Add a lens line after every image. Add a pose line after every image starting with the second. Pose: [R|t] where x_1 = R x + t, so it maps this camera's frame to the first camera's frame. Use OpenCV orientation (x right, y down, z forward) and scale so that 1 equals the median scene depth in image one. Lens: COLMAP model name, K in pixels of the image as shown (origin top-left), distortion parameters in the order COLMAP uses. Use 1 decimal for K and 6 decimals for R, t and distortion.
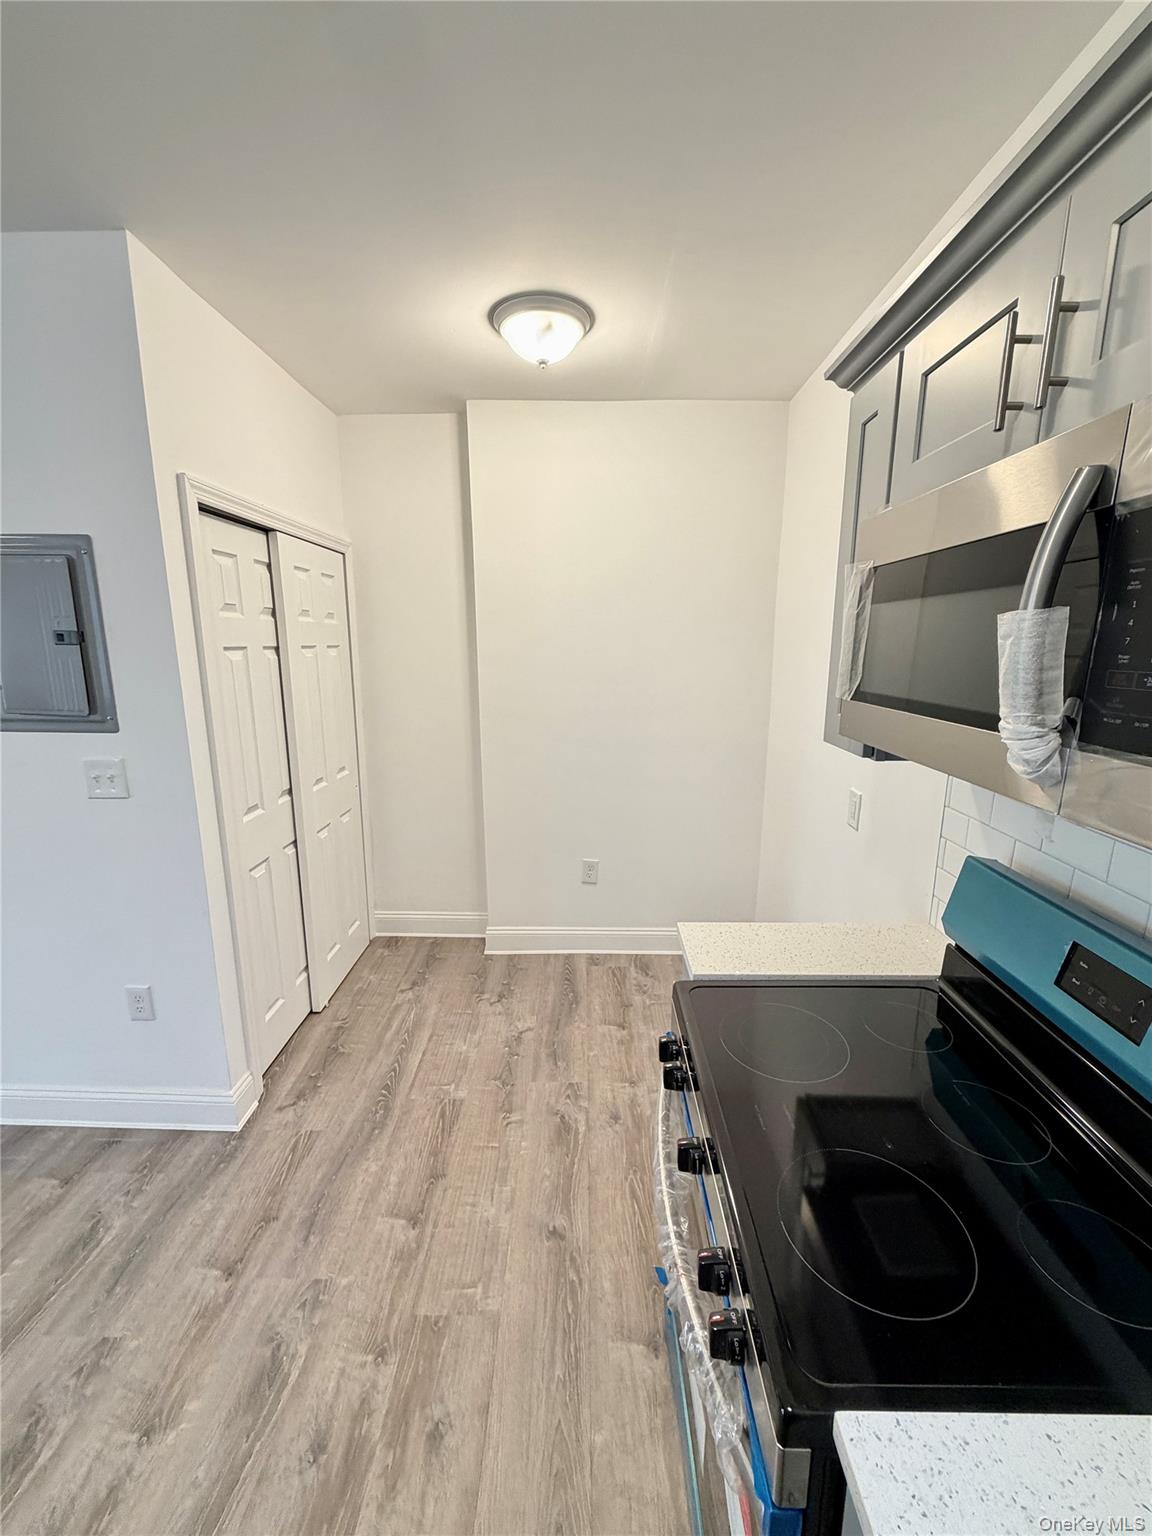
lens RADIAL K [[605.9, 0, 582.8], [0, 605.9, 766.2], [0, 0, 1]] dist [-0.001800, -0.000273]
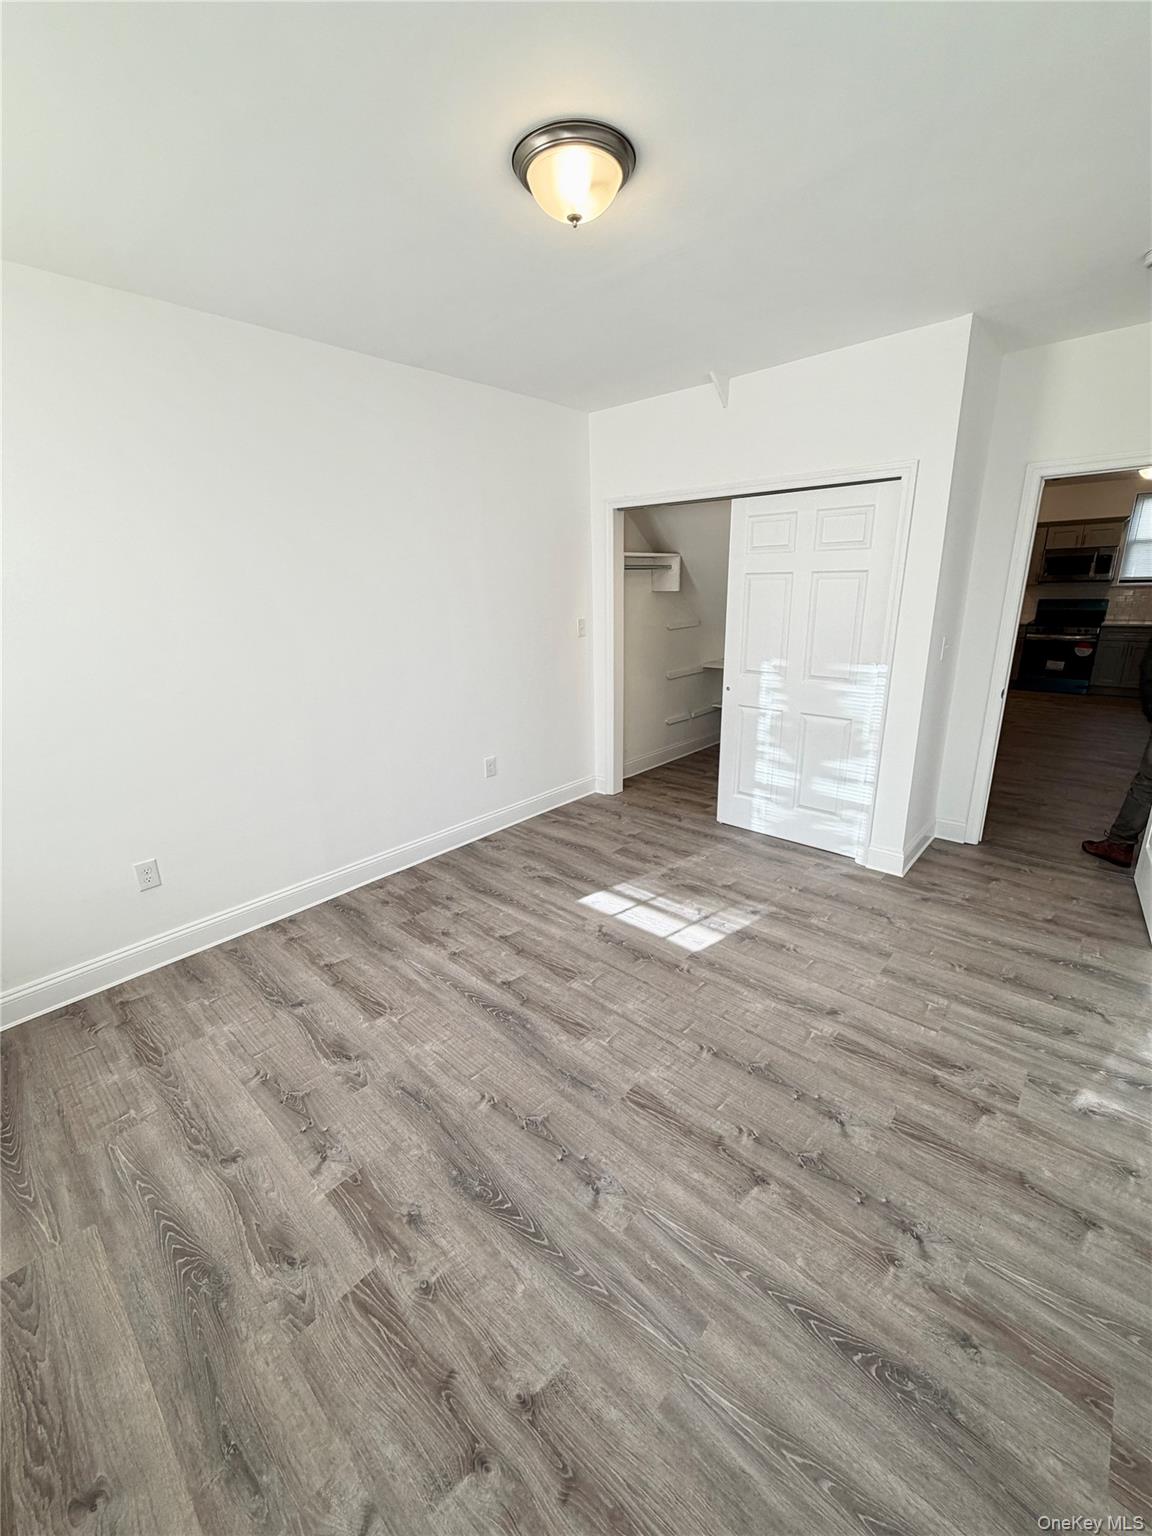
lens RADIAL K [[605.9, 0, 582.8], [0, 605.9, 766.2], [0, 0, 1]] dist [-0.001800, -0.000273]
pose [[-0.665901, 0.250622, -0.702683, -0.008387], [-0.112302, 0.897478, 0.426522, -0.263961], [0.737539, 0.362935, -0.569486, 1.290118]]
